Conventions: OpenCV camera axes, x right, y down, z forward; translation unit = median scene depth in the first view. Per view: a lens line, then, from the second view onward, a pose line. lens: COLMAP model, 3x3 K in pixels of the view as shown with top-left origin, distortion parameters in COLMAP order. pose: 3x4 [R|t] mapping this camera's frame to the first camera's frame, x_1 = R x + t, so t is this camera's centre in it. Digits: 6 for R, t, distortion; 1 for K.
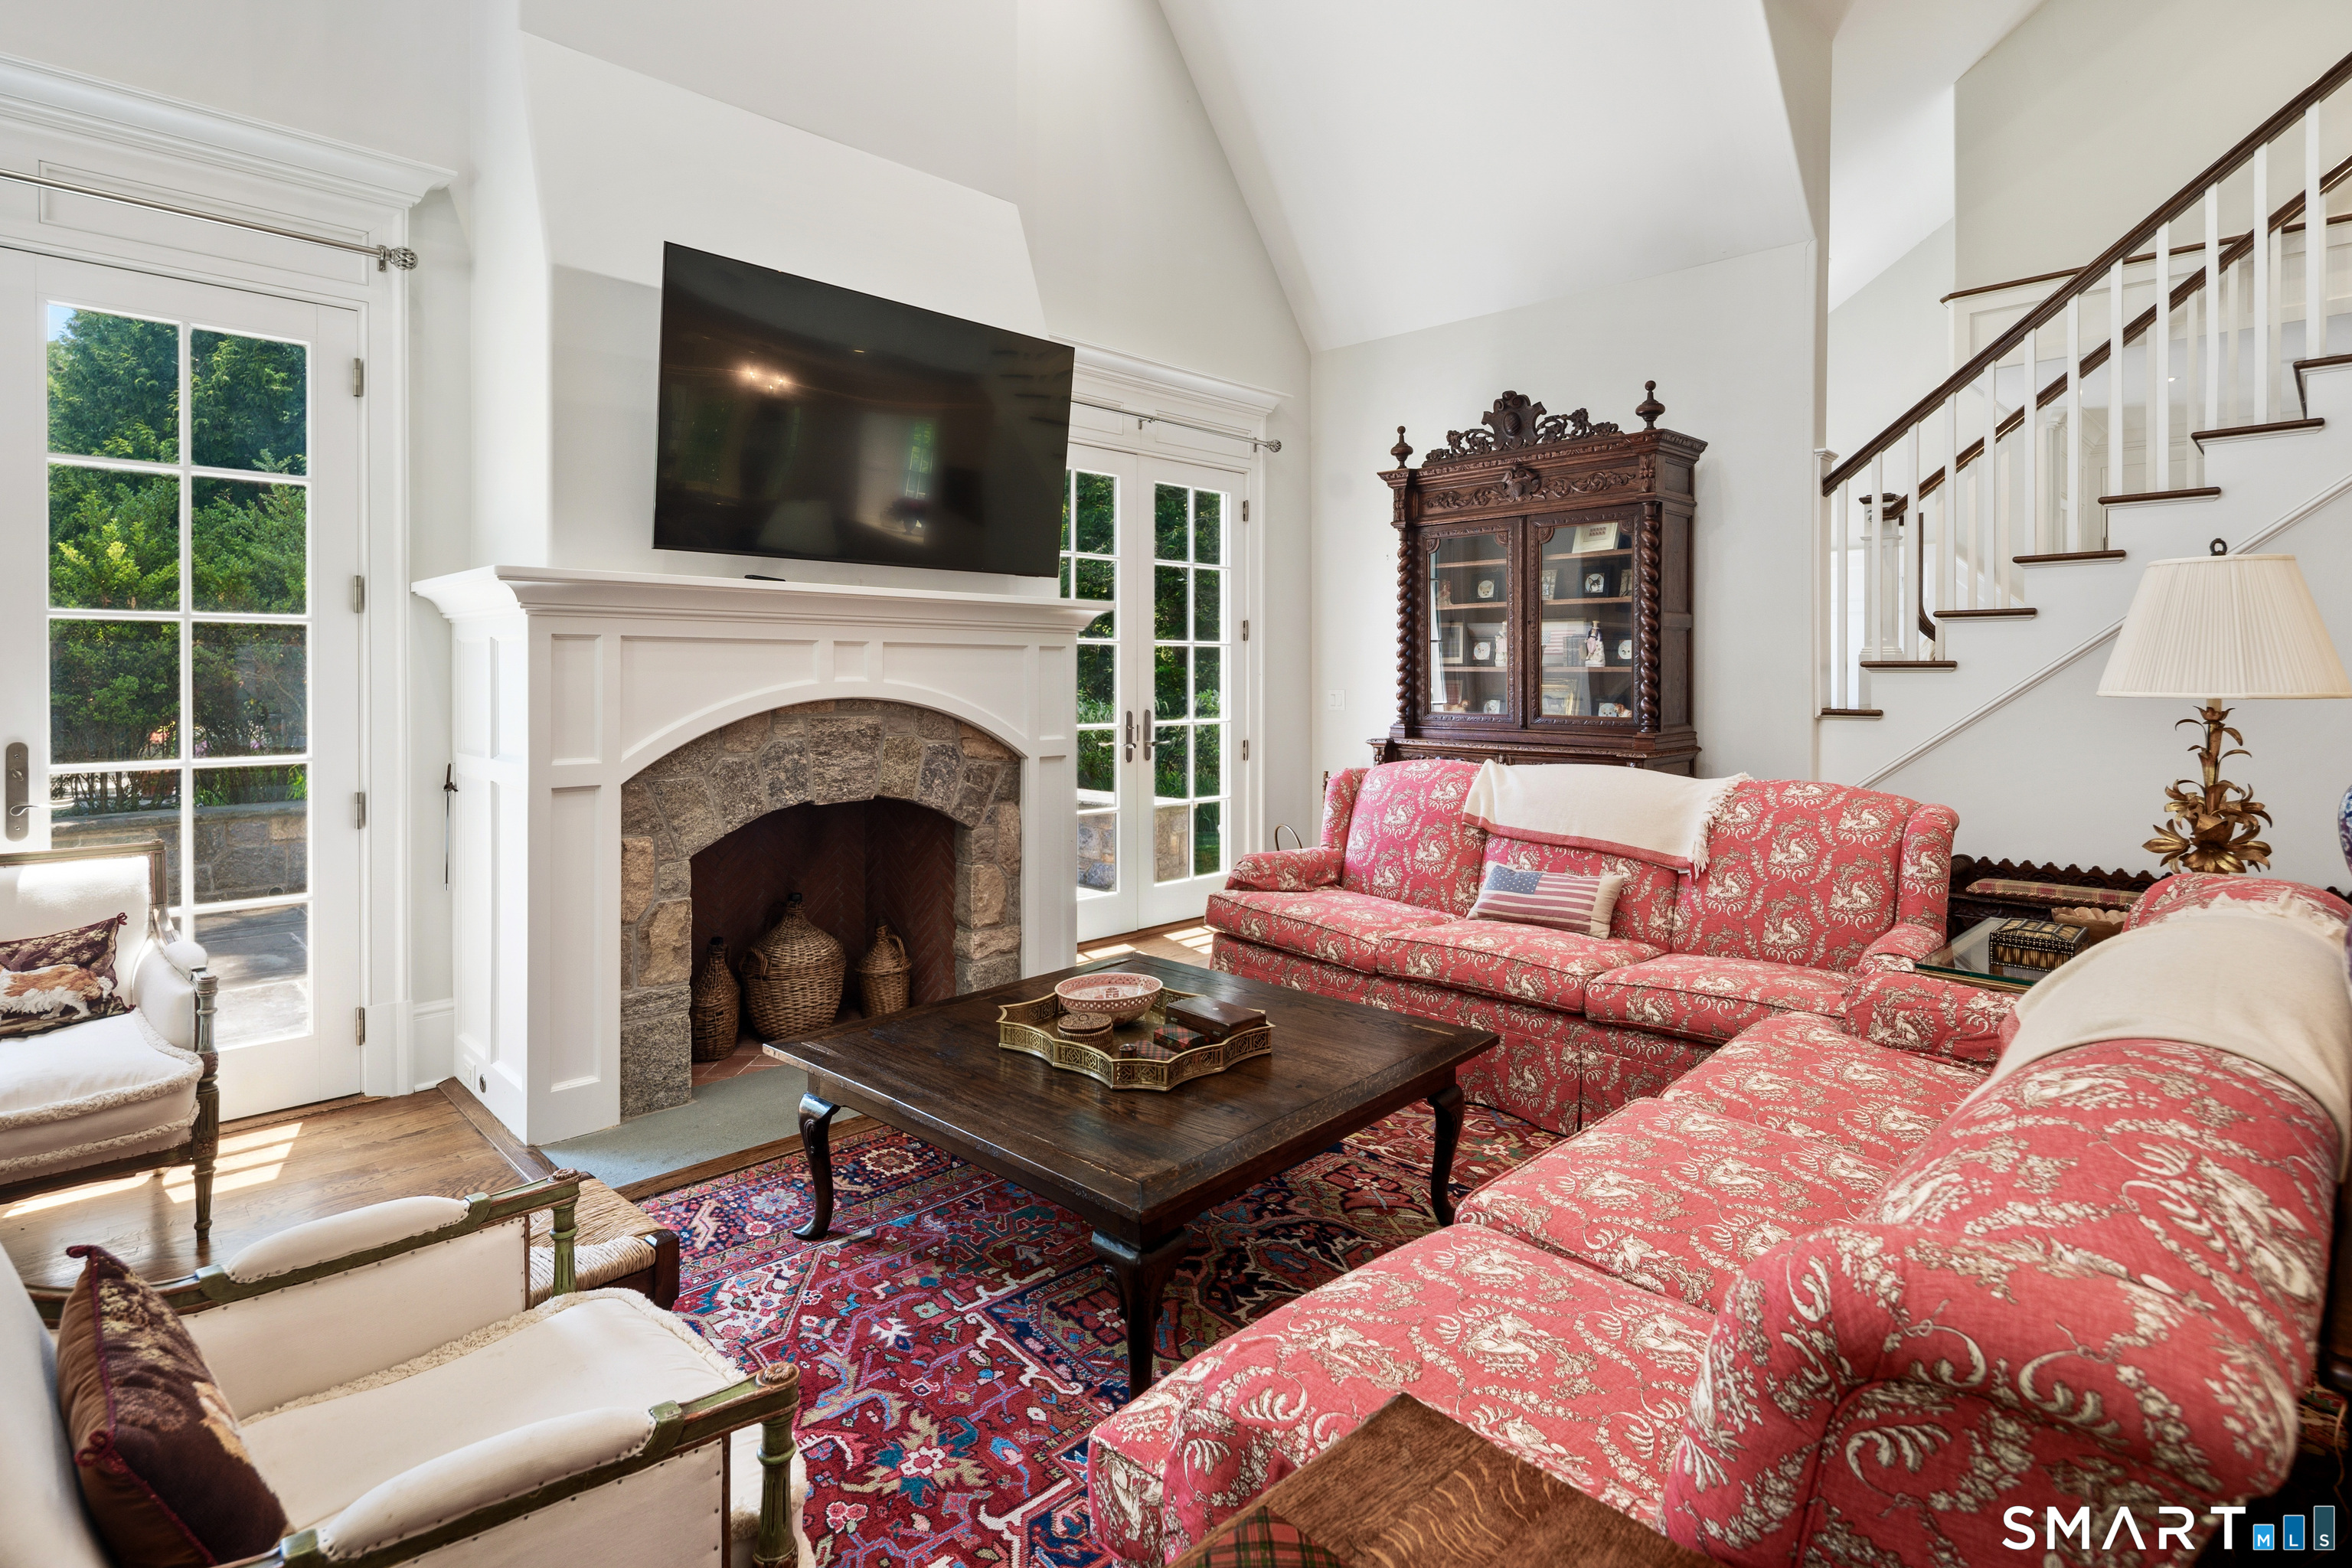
lens RADIAL K [[1159.7, 0, 1177.6], [0, 1159.7, 672.6], [0, 0, 1]] dist [0.001779, -0.001050]
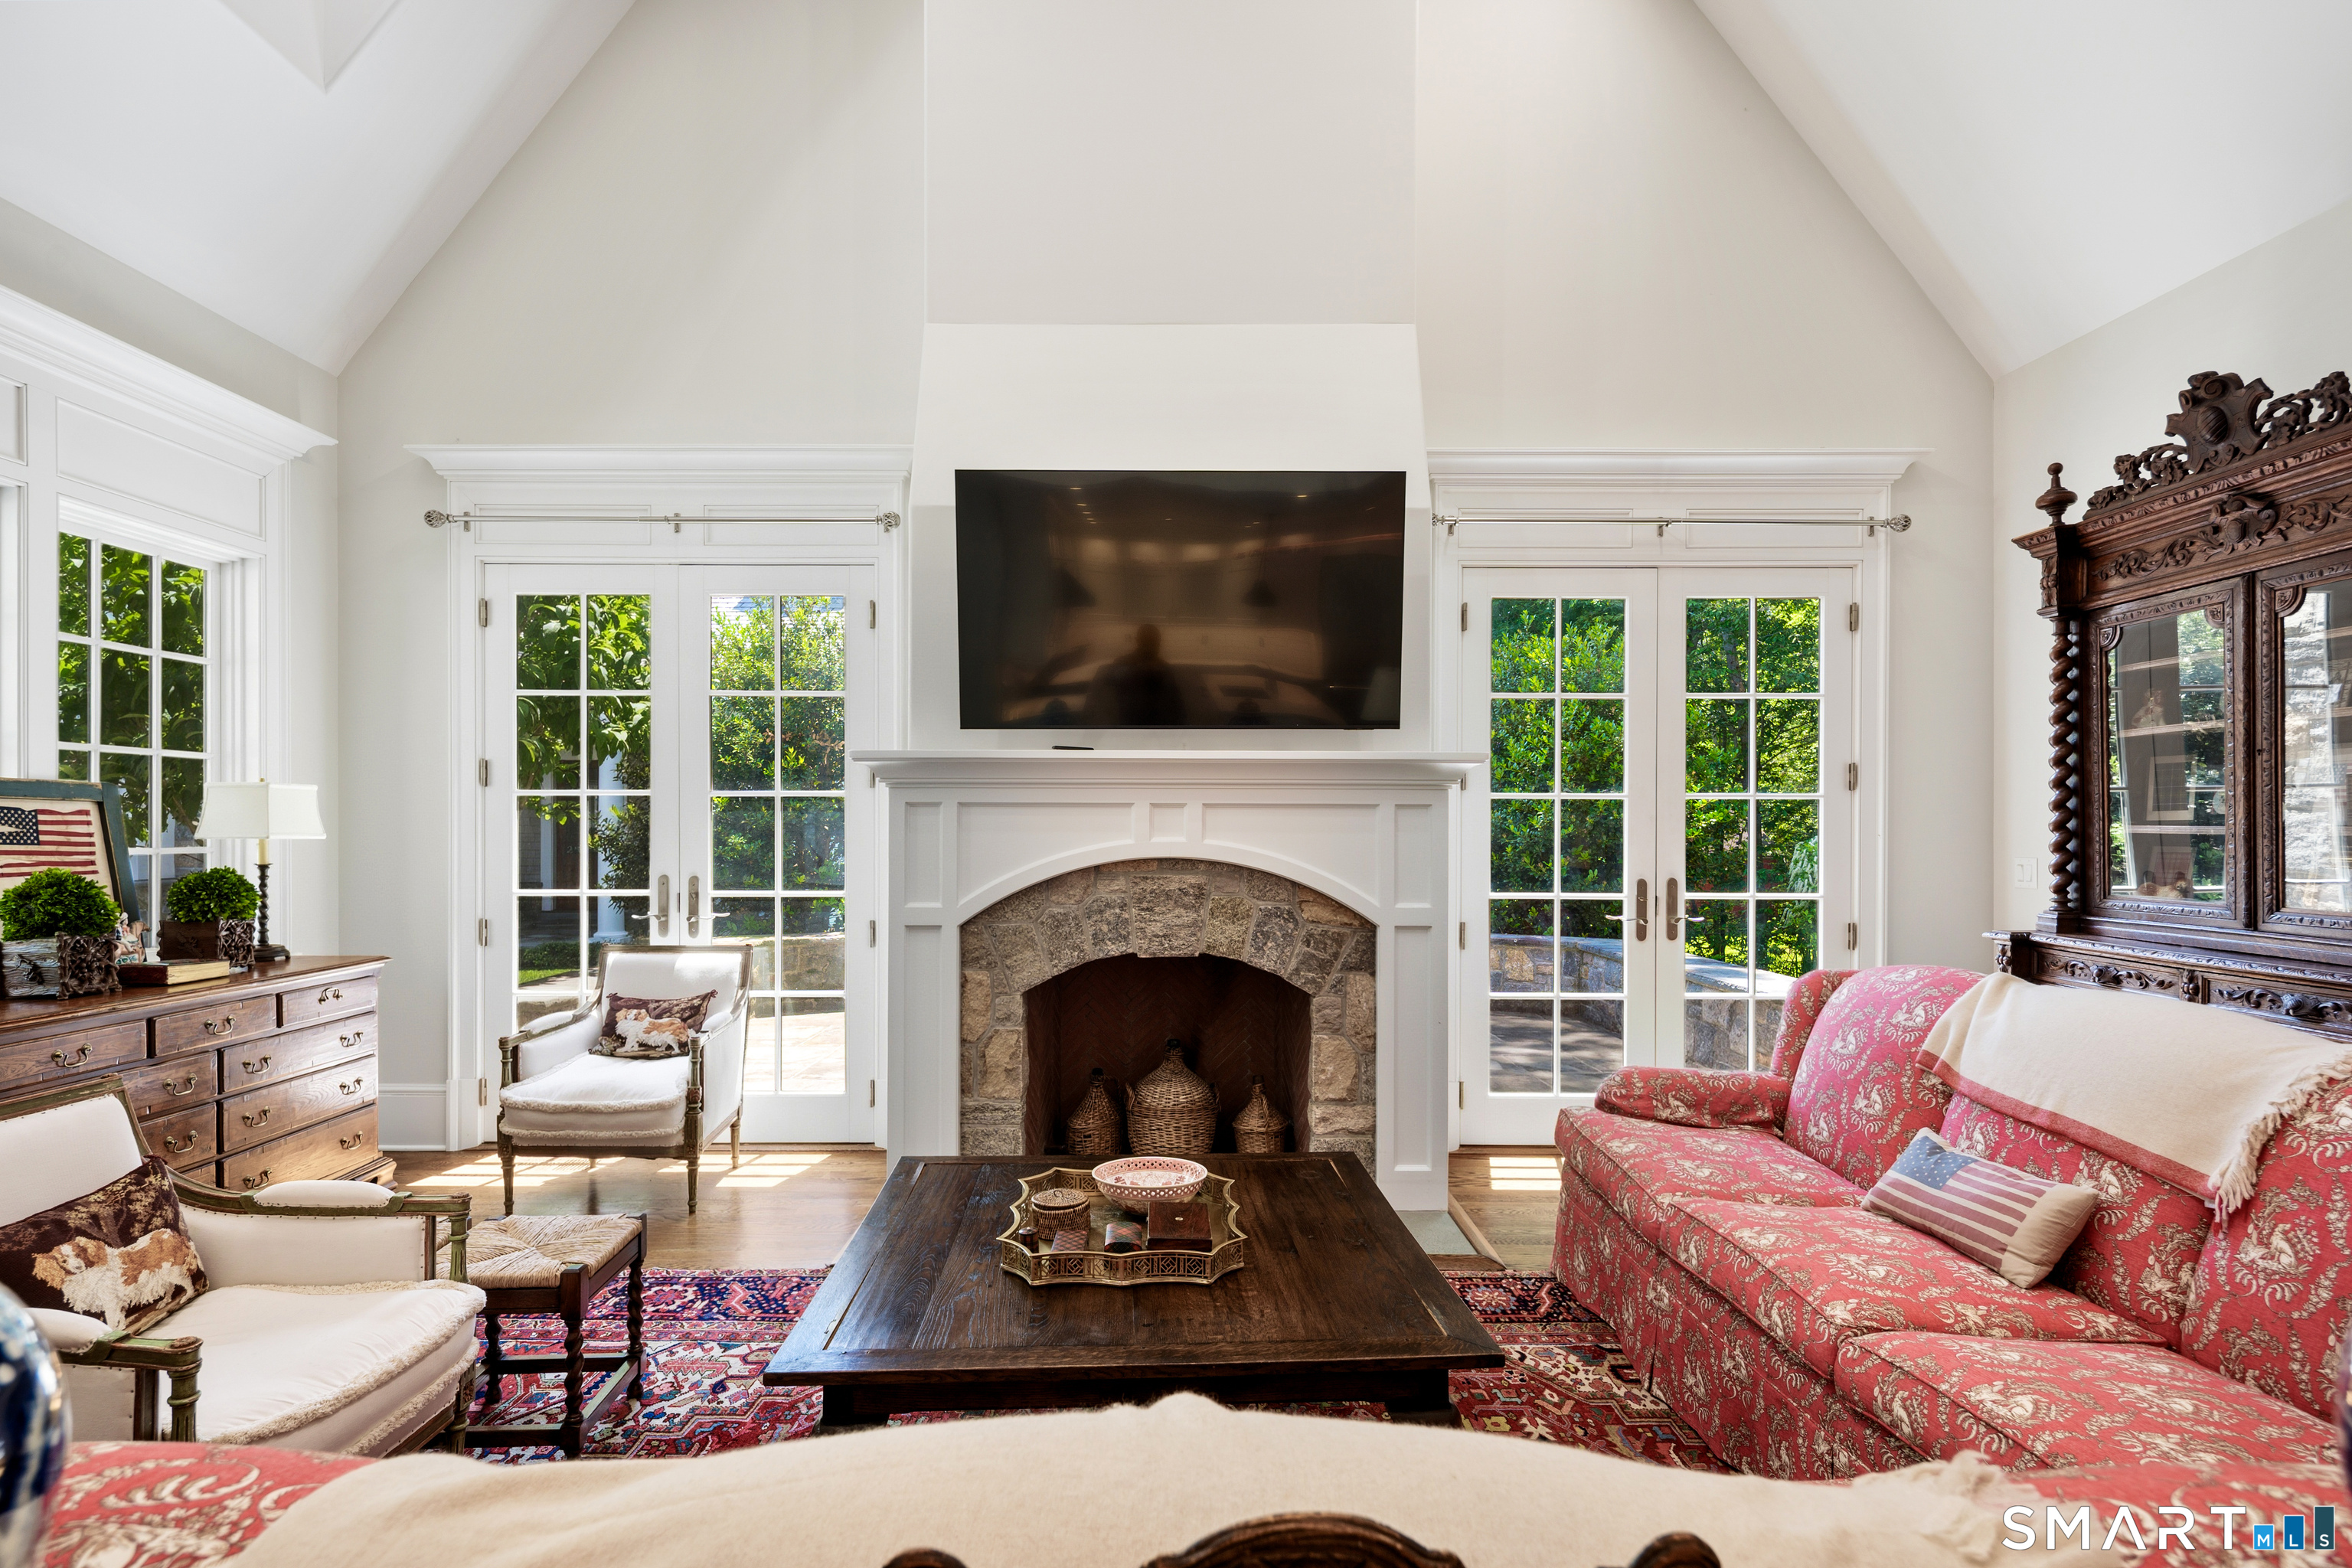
lens RADIAL K [[1167.5, 0, 1175.8], [0, 1167.5, 824.8], [0, 0, 1]] dist [0.003821, -0.001583]
pose [[0.711759, -0.000146, -0.702424, 0.447071], [-0.001062, 0.999999, -0.001284, -0.006067], [0.702423, 0.001659, 0.711757, 0.248595]]
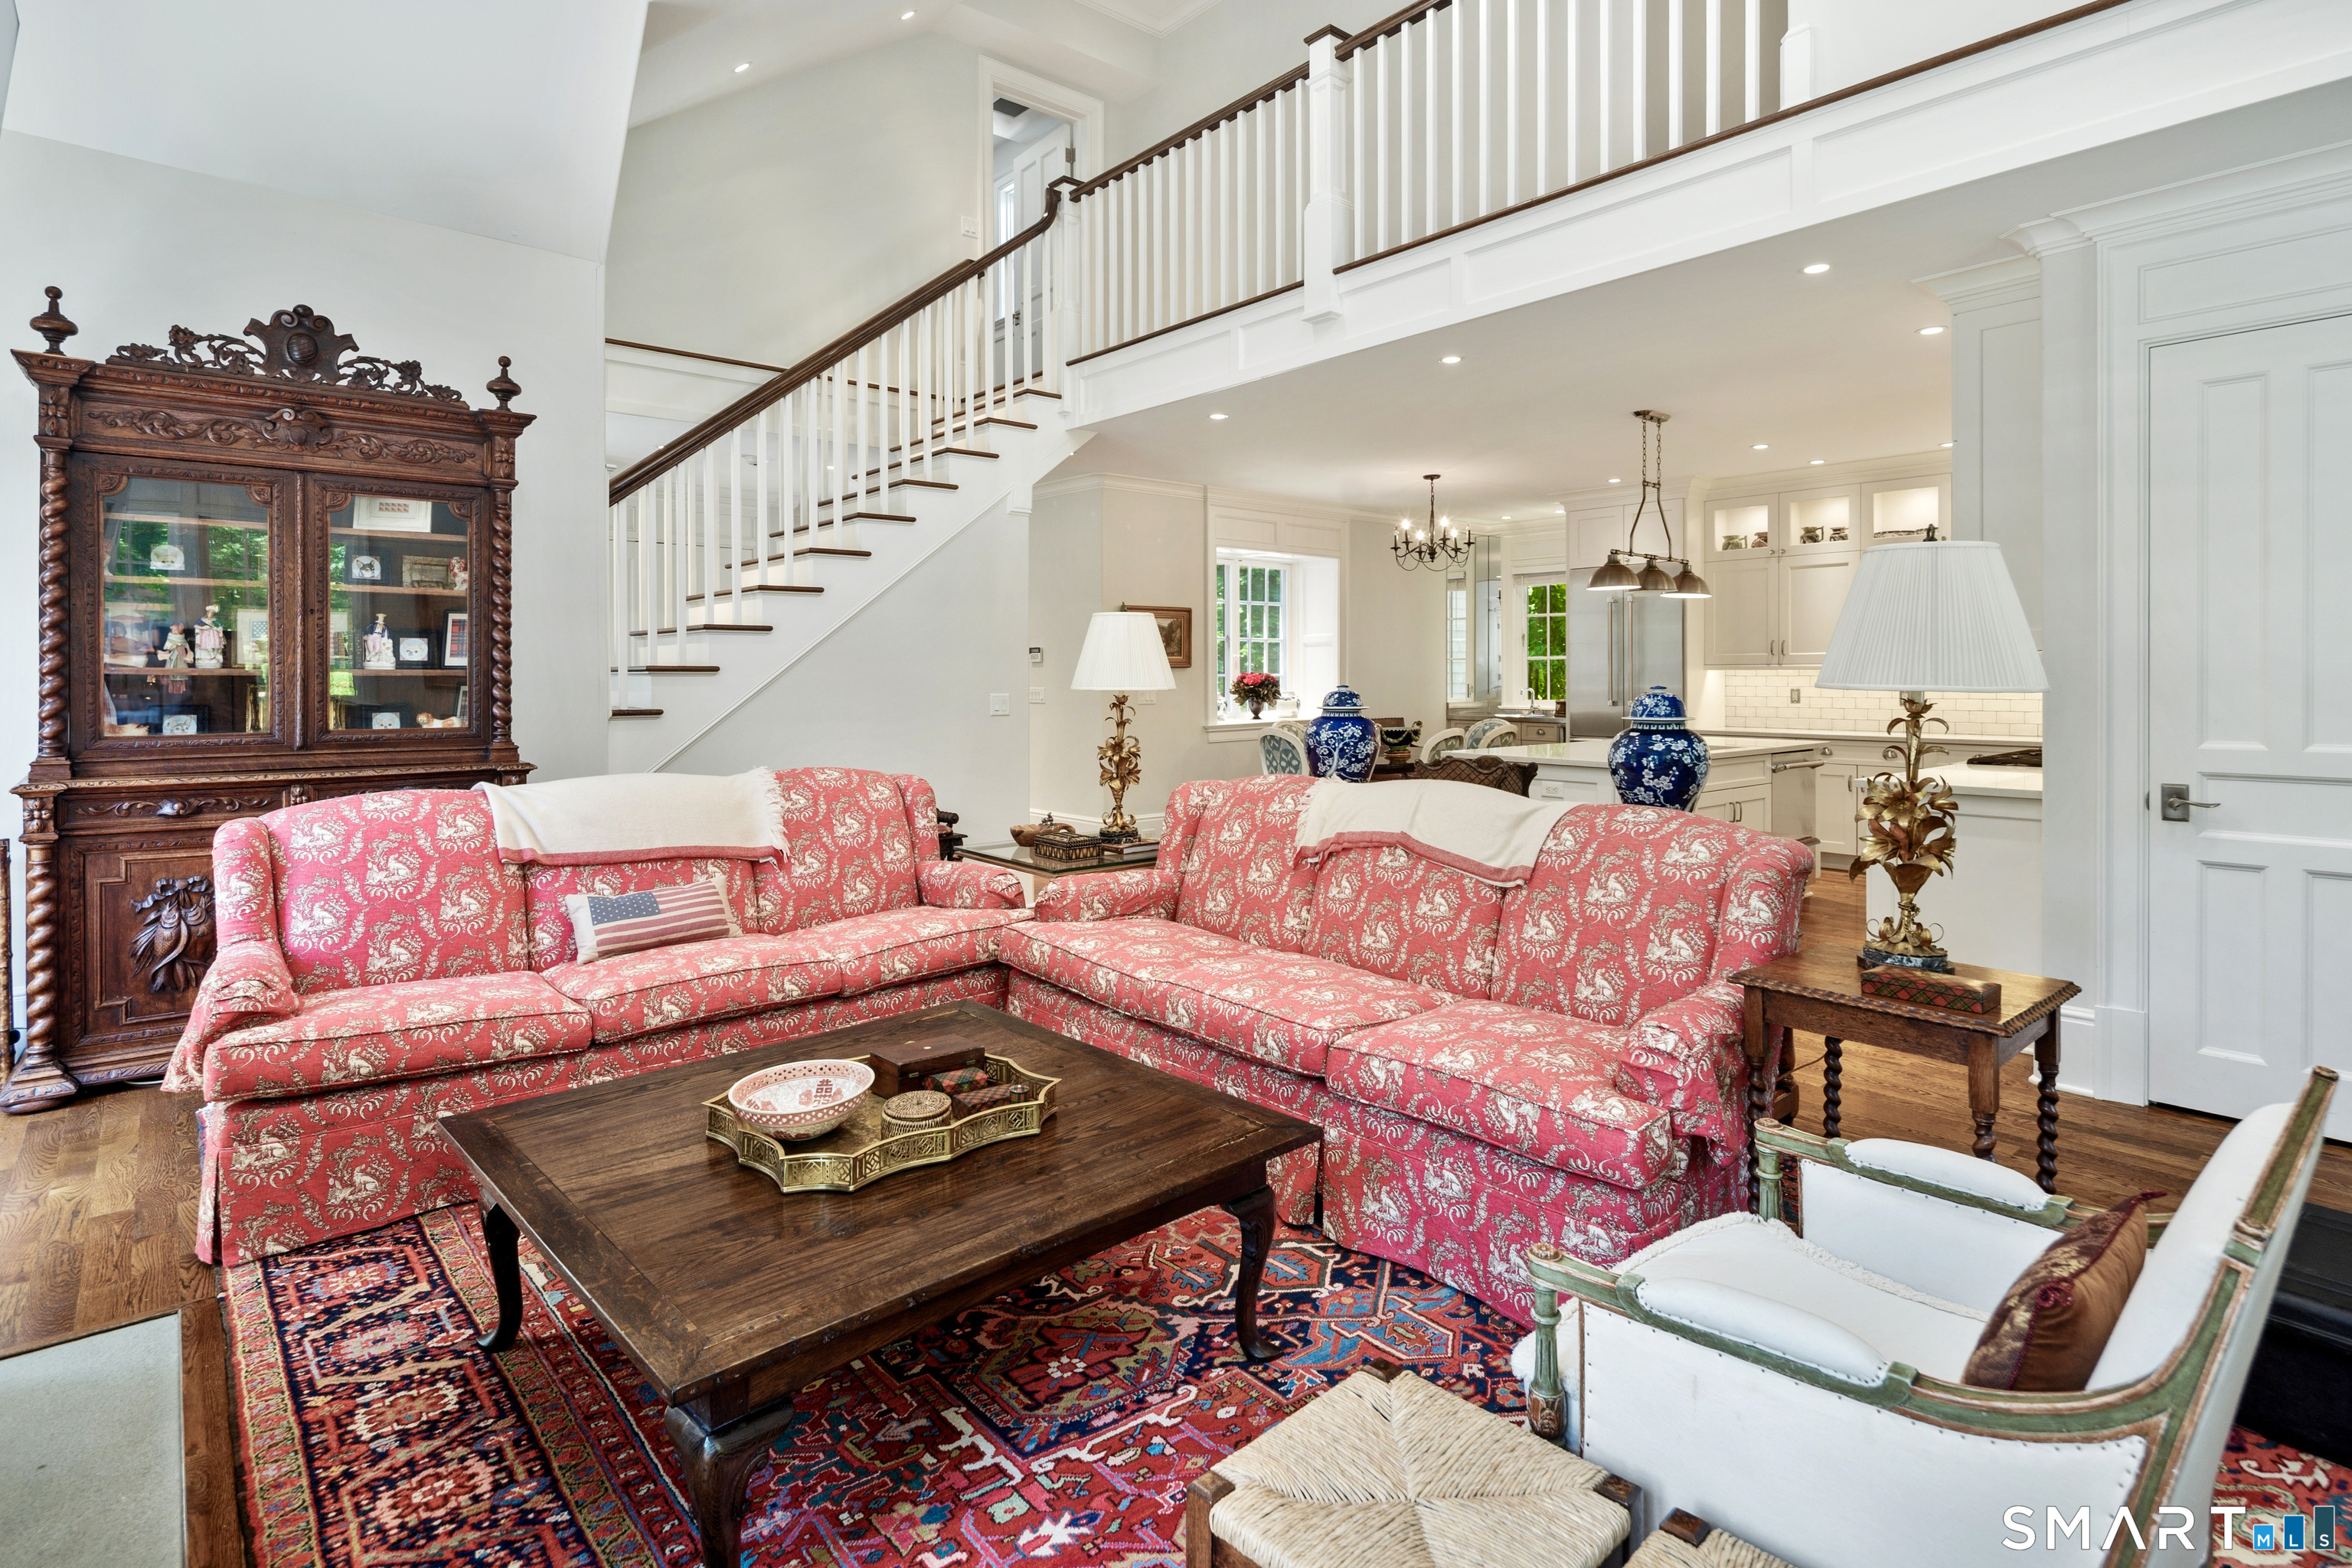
lens RADIAL K [[1188.4, 0, 1173.9], [0, 1188.4, 668.9], [0, 0, 1]] dist [0.006487, -0.000312]
pose [[0.071118, 0.004200, 0.997459, -0.604834], [0.000705, 0.999991, -0.004261, -0.001651], [-0.997468, 0.001006, 0.071114, 0.506163]]
